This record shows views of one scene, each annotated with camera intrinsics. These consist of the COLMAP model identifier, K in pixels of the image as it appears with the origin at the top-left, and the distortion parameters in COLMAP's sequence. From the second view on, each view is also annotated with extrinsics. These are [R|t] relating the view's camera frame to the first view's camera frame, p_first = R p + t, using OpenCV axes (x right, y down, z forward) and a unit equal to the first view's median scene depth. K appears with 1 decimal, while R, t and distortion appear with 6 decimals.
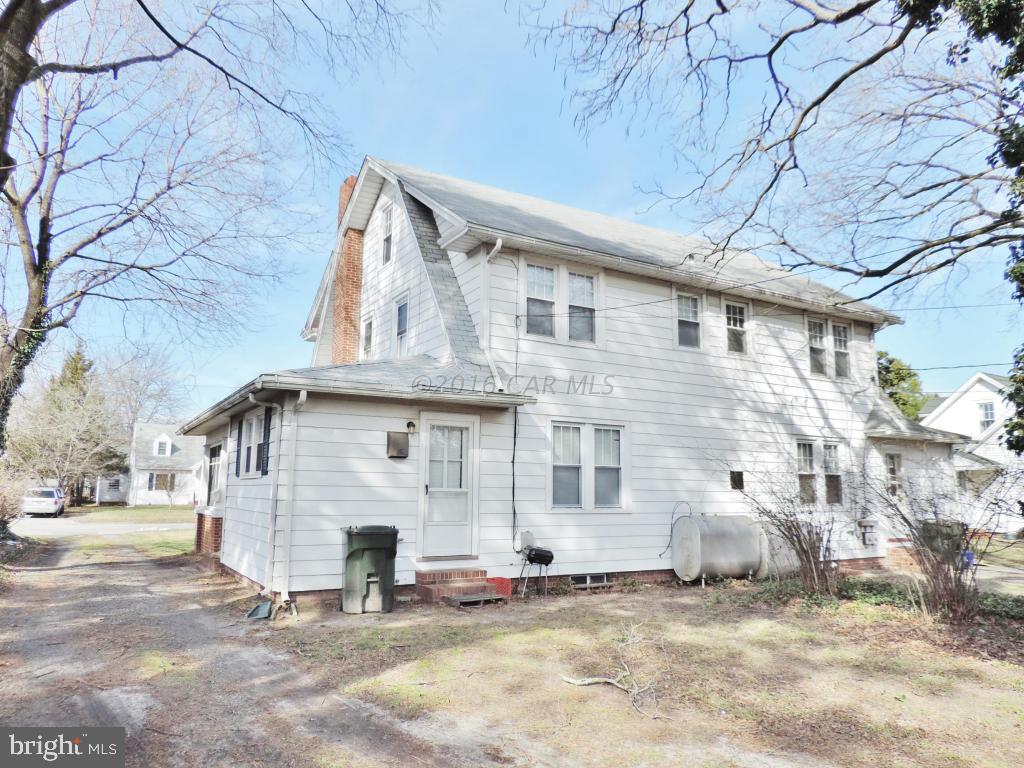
lens RADIAL K [[731.2, 0, 510.4], [0, 731.2, 378.7], [0, 0, 1]] dist [-0.030153, 0.001027]
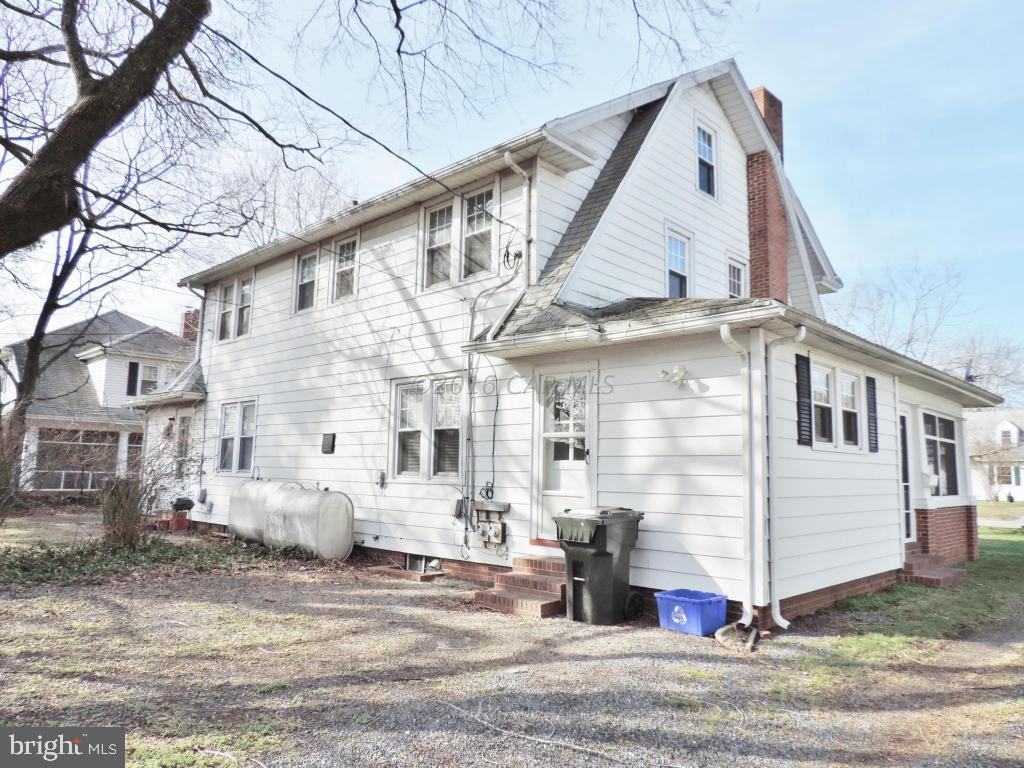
lens RADIAL K [[731.2, 0, 510.5], [0, 731.2, 387.4], [0, 0, 1]] dist [-0.030153, 0.001027]
pose [[0.276434, -0.133994, -0.951646, 1.146253], [0.116754, 0.987580, -0.105139, 0.179913], [0.953914, -0.082044, 0.288645, 0.909712]]
